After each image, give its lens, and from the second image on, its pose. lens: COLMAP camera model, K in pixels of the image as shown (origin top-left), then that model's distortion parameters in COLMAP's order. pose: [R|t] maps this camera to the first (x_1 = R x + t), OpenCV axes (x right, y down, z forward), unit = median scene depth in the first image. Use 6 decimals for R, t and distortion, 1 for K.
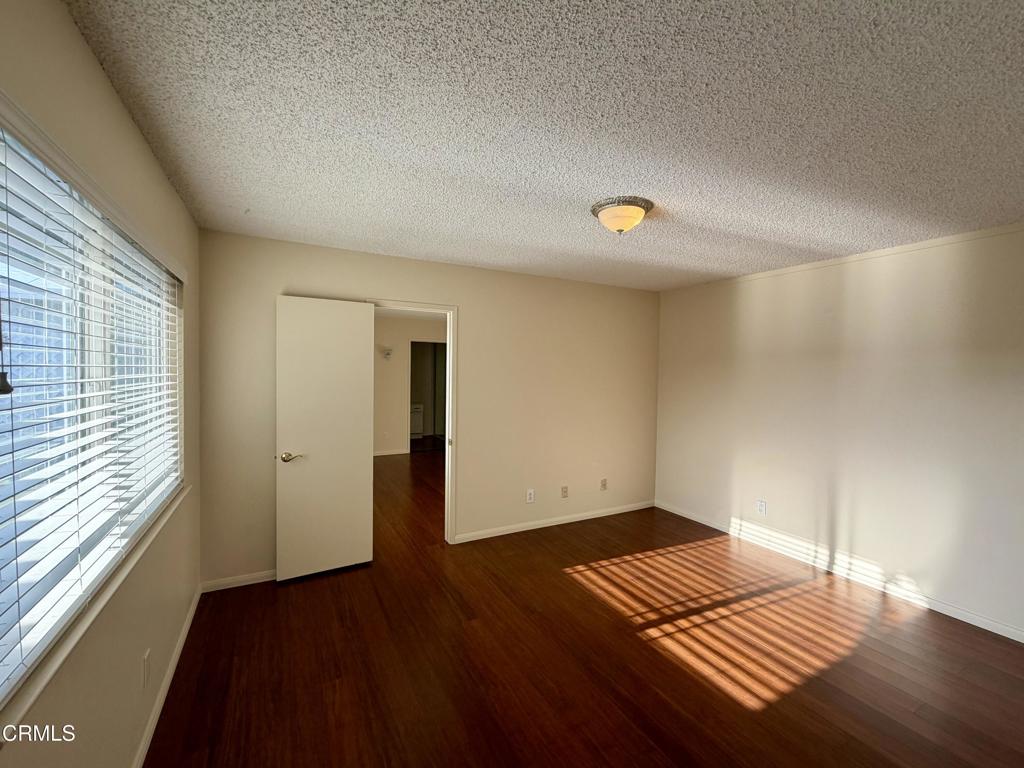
lens RADIAL K [[410.7, 0, 503.9], [0, 410.7, 382.6], [0, 0, 1]] dist [0.000128, -0.000037]
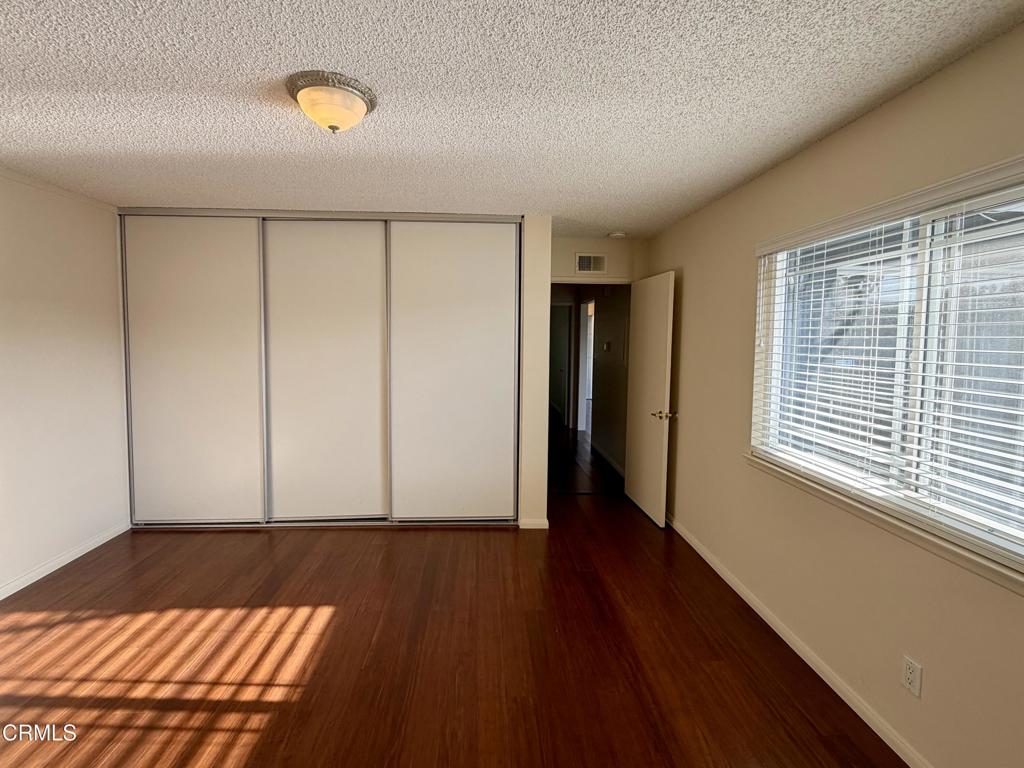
lens RADIAL K [[410.7, 0, 503.9], [0, 410.7, 382.6], [0, 0, 1]] dist [0.000128, -0.000037]
pose [[-0.896621, -0.068556, 0.437459, -0.259195], [-0.009531, 0.990701, 0.135722, -0.033610], [-0.442696, 0.117522, -0.888937, 1.335602]]
